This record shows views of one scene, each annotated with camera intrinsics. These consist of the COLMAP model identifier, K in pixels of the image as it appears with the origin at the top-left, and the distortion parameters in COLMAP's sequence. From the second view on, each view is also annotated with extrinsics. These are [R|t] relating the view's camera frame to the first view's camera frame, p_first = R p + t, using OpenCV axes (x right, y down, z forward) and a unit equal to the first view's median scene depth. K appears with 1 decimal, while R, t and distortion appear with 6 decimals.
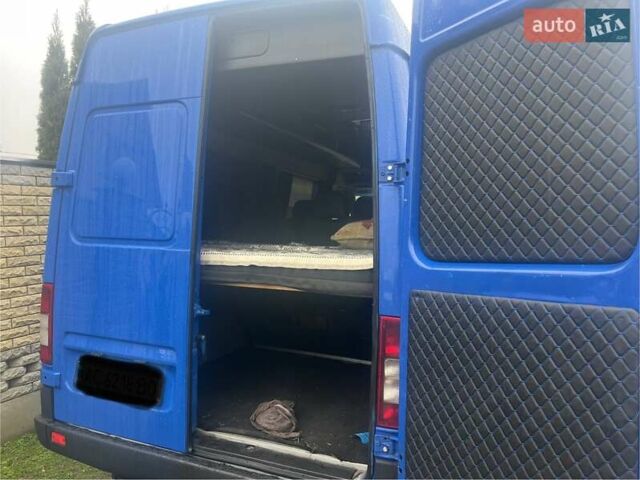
lens RADIAL K [[502.8, 0, 320.0], [0, 502.8, 240.0], [0, 0, 1]] dist [0.005335, -0.073022]
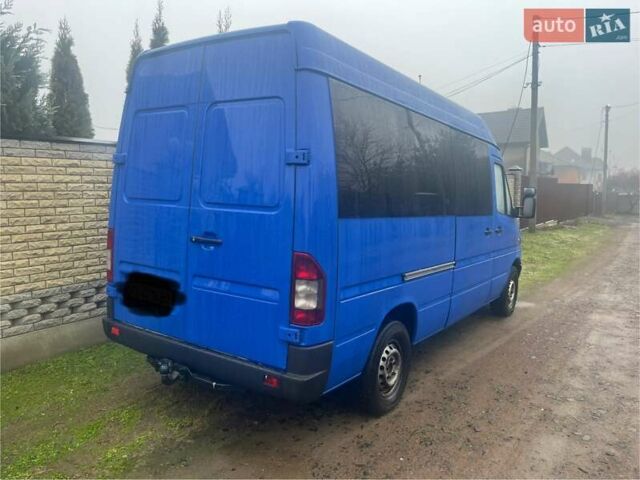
lens RADIAL K [[502.8, 0, 320.0], [0, 502.8, 240.0], [0, 0, 1]] dist [0.005335, -0.073022]
pose [[0.979833, 0.031244, -0.197360, 0.256019], [-0.019599, 0.997965, 0.060681, 0.011483], [0.198854, -0.055589, 0.978451, -0.242517]]
